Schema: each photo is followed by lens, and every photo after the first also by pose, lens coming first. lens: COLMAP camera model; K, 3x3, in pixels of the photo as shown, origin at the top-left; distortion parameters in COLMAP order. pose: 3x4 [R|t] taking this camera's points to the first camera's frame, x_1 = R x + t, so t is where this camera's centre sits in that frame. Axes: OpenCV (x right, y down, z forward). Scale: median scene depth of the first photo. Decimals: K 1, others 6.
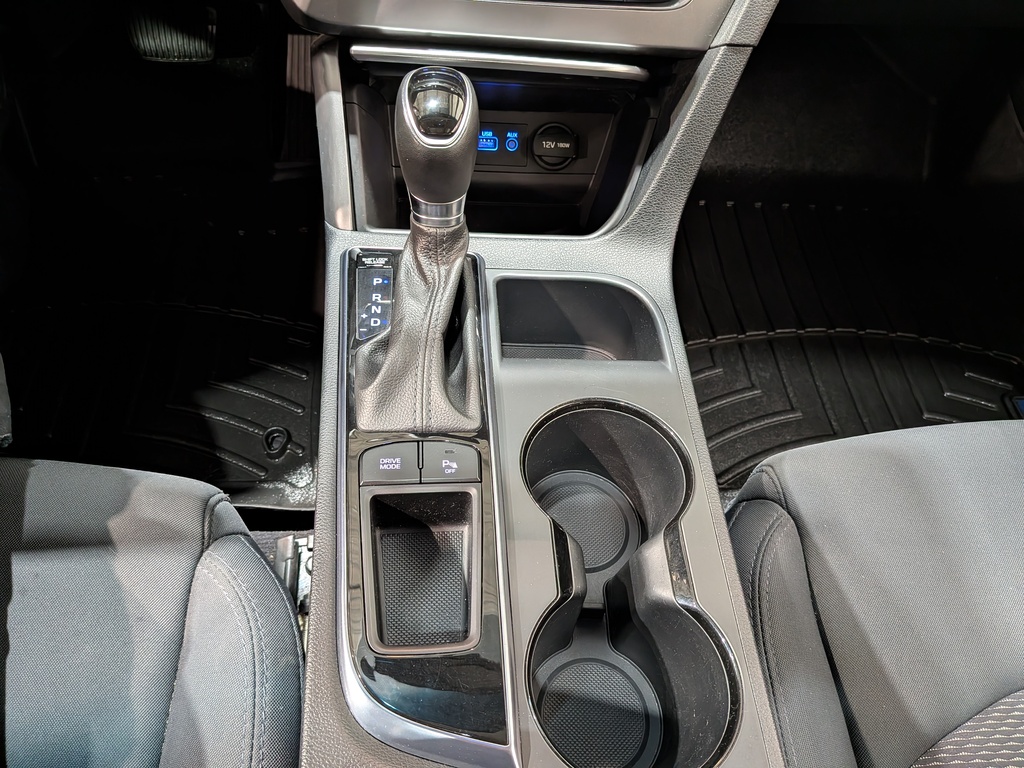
lens RADIAL K [[736.3, 0, 524.5], [0, 736.3, 385.8], [0, 0, 1]] dist [0.079441, -0.153156]
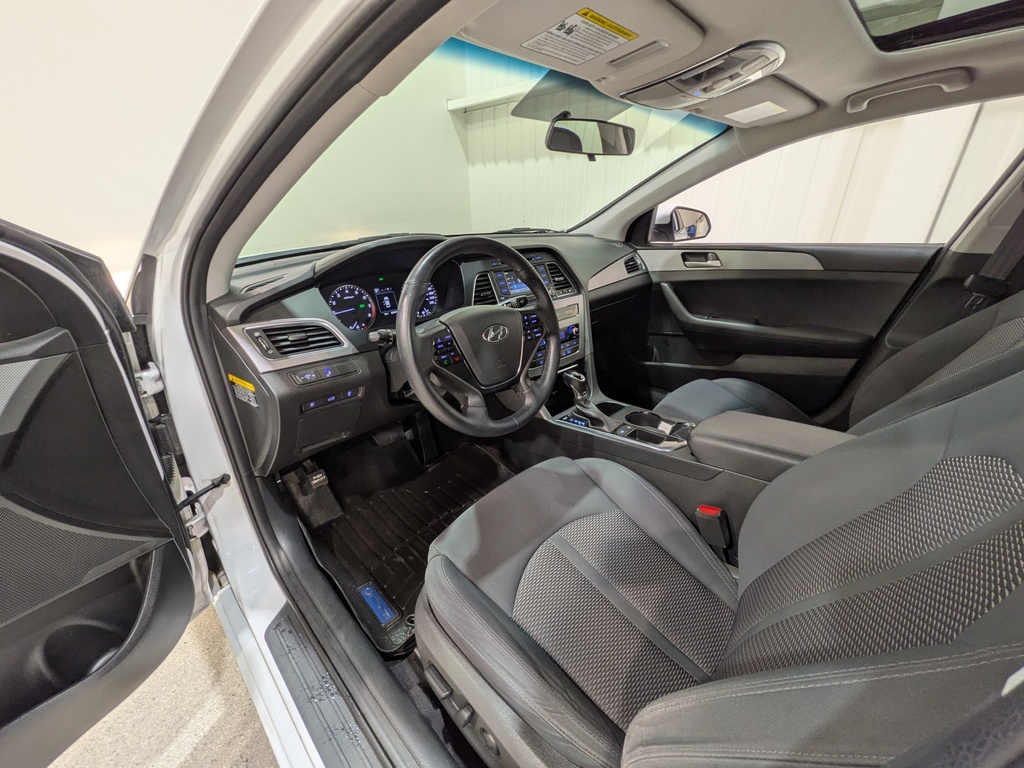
lens RADIAL K [[396.0, 0, 512.0], [0, 396.0, 384.0], [0, 0, 1]] dist [-0.000436, -0.000050]
pose [[0.746426, -0.353492, 0.563819, -1.716851], [0.580171, 0.760676, -0.291160, 0.173354], [-0.325961, 0.544440, 0.772874, -0.795890]]
